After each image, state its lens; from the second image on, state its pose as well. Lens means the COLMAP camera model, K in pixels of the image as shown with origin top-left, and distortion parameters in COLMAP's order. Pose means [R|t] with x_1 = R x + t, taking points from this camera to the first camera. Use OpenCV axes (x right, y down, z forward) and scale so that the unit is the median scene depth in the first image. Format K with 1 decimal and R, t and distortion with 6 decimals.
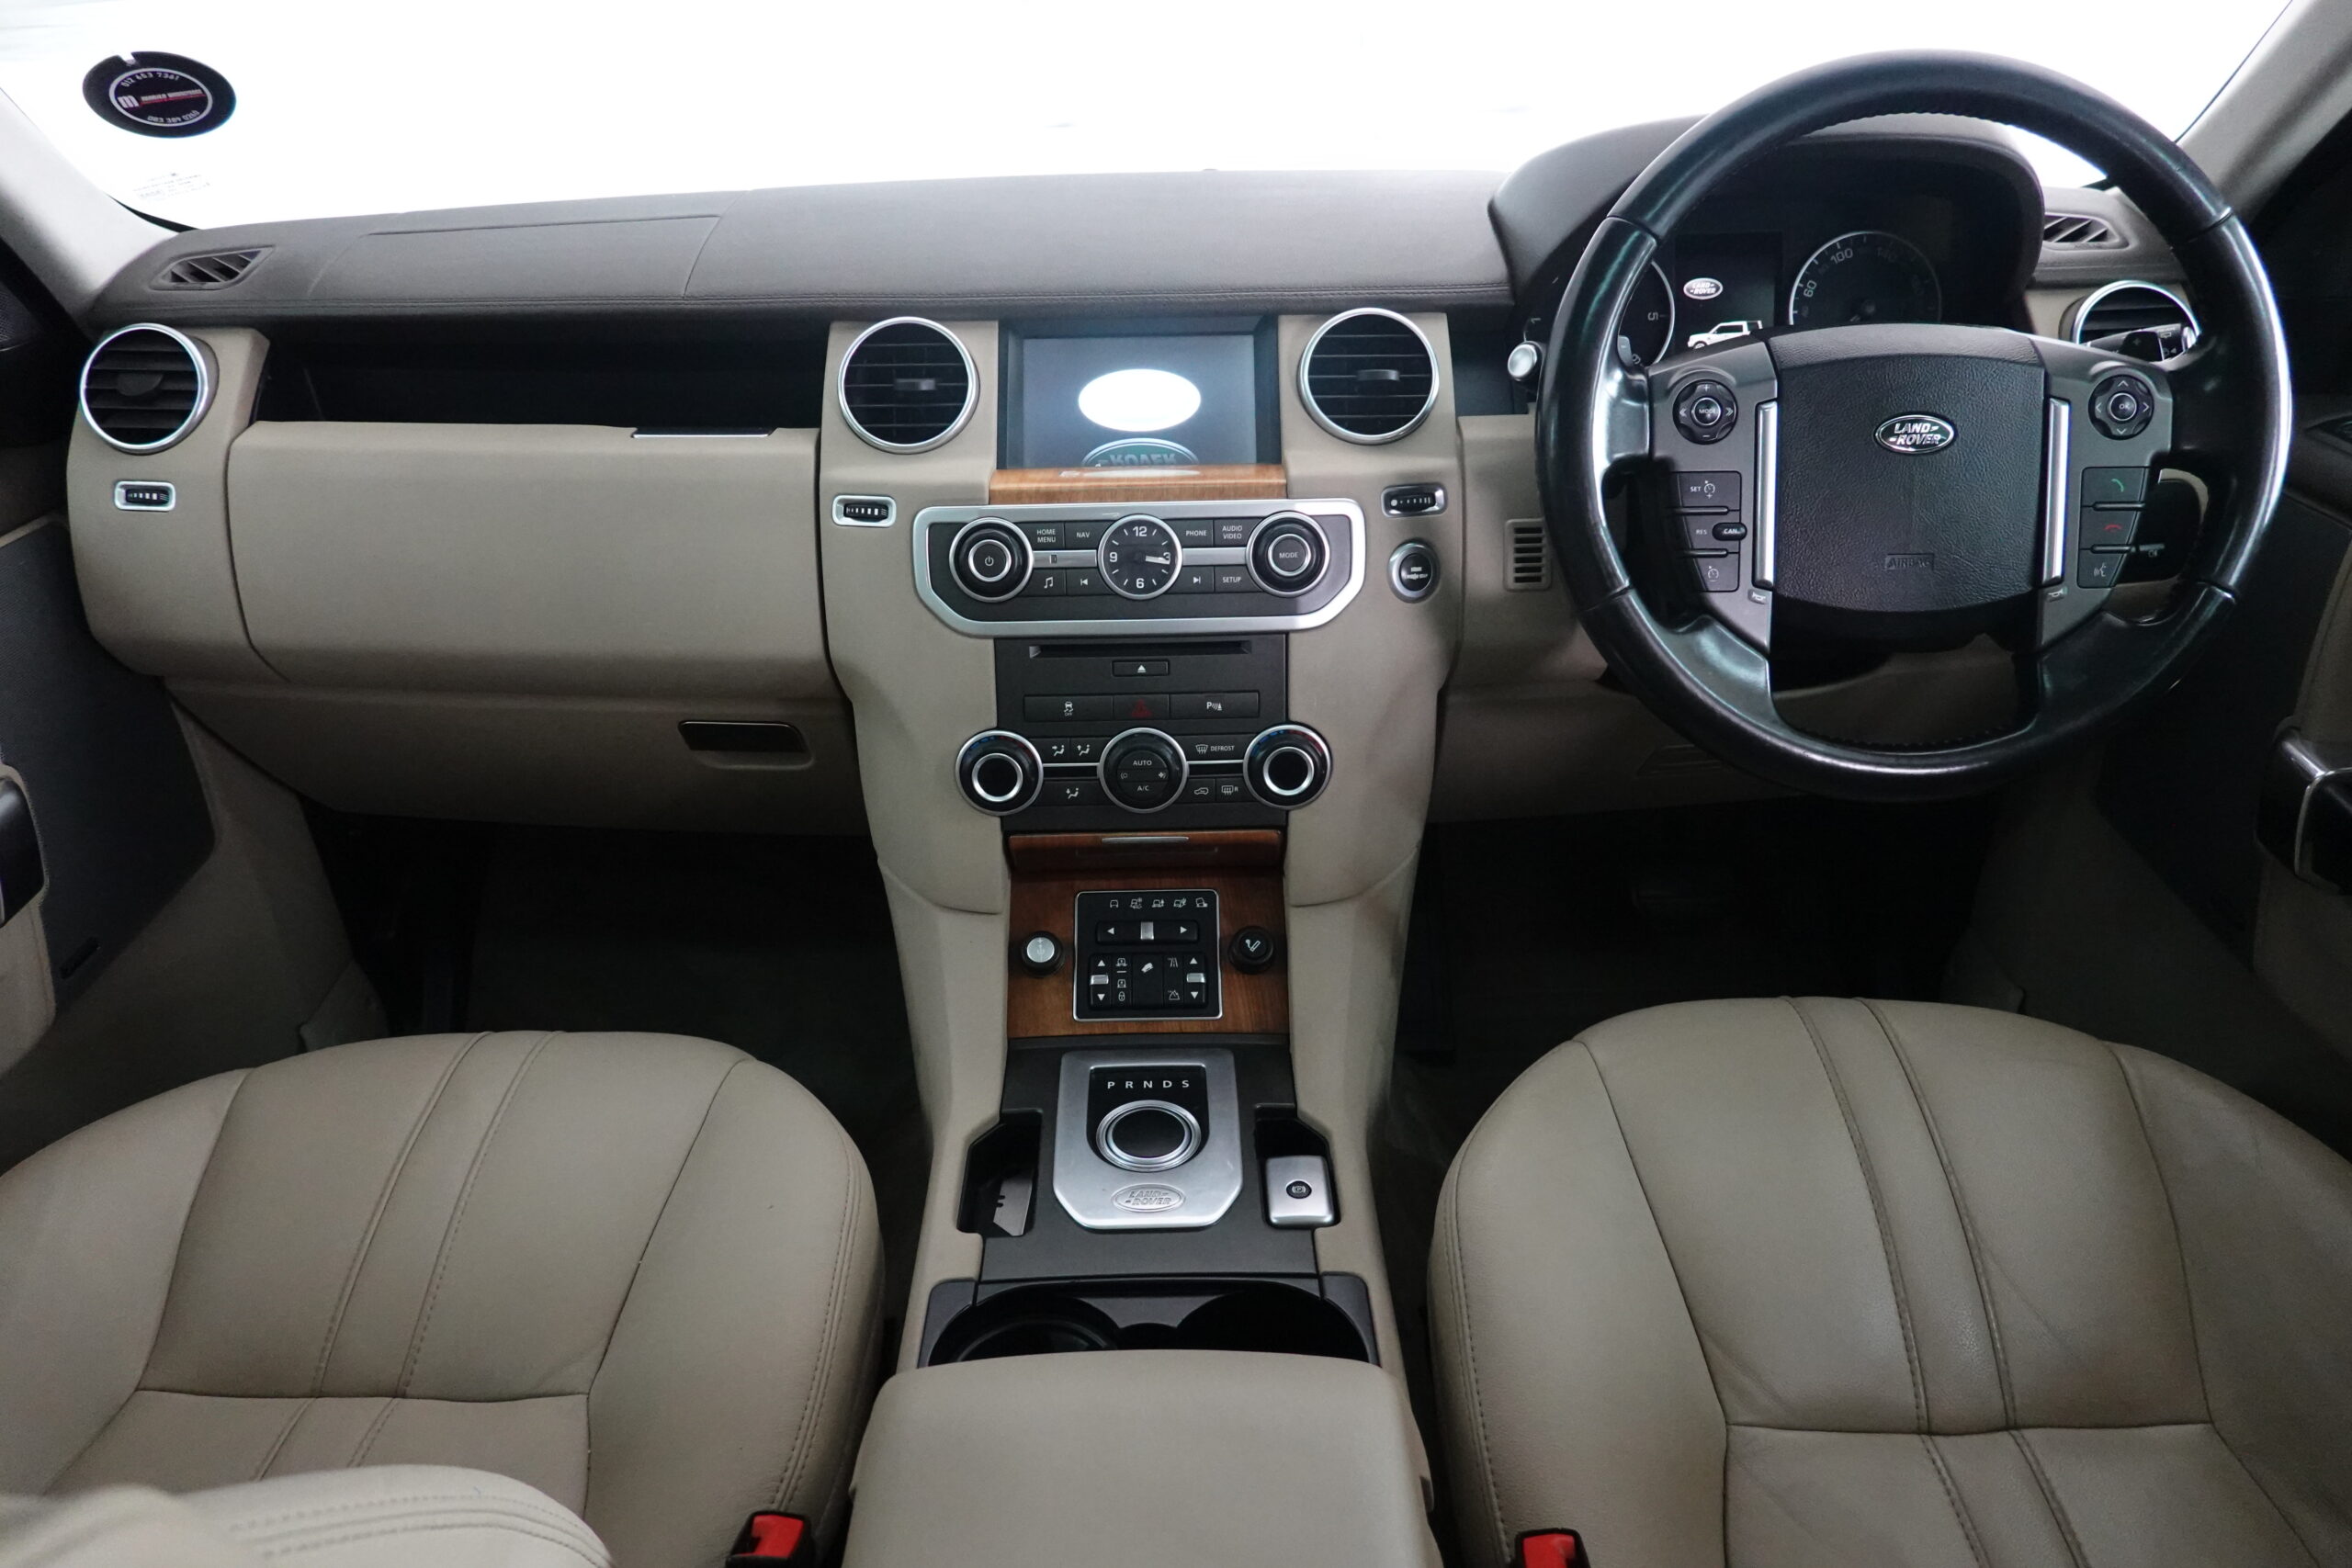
lens RADIAL K [[1580.2, 0, 1184.9], [0, 1580.2, 789.5], [0, 0, 1]] dist [0.001609, 0.006053]
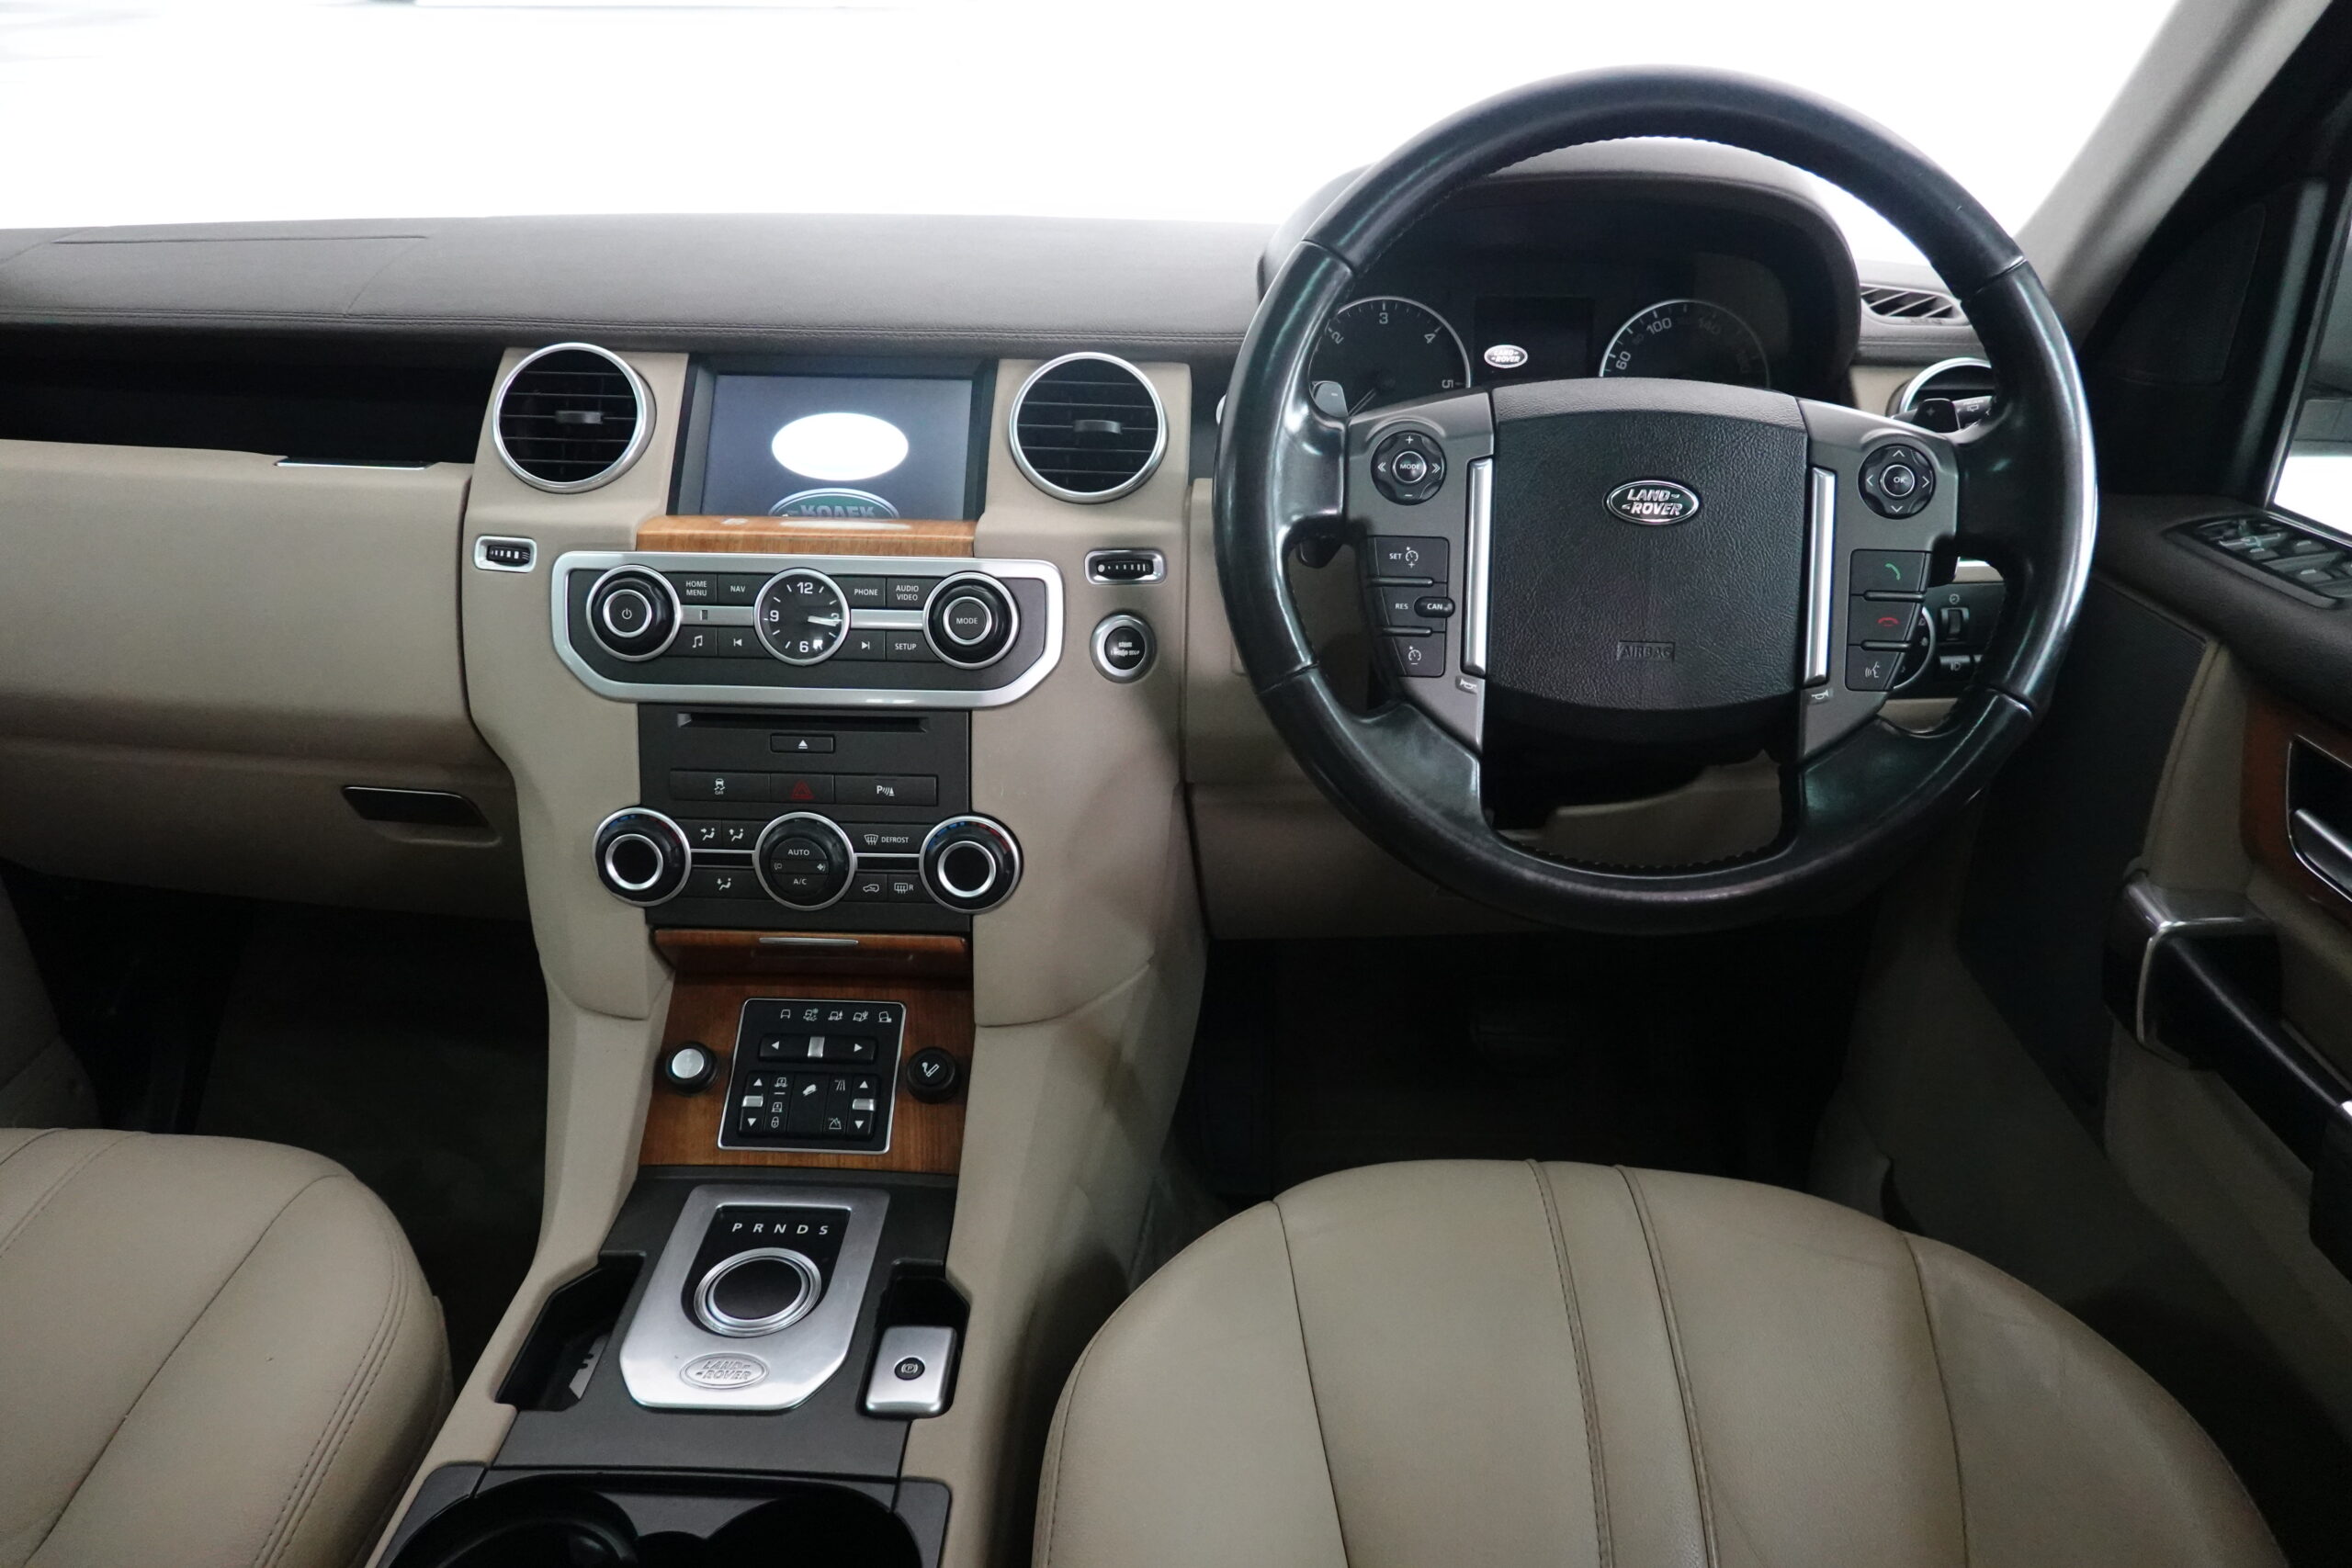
lens RADIAL K [[1580.2, 0, 1184.9], [0, 1580.2, 789.5], [0, 0, 1]] dist [0.001609, 0.006053]
pose [[0.998853, 0.042727, -0.021617, 0.202680], [-0.044148, 0.996553, -0.070233, 0.000466], [0.018542, 0.071107, 0.997296, 0.134719]]
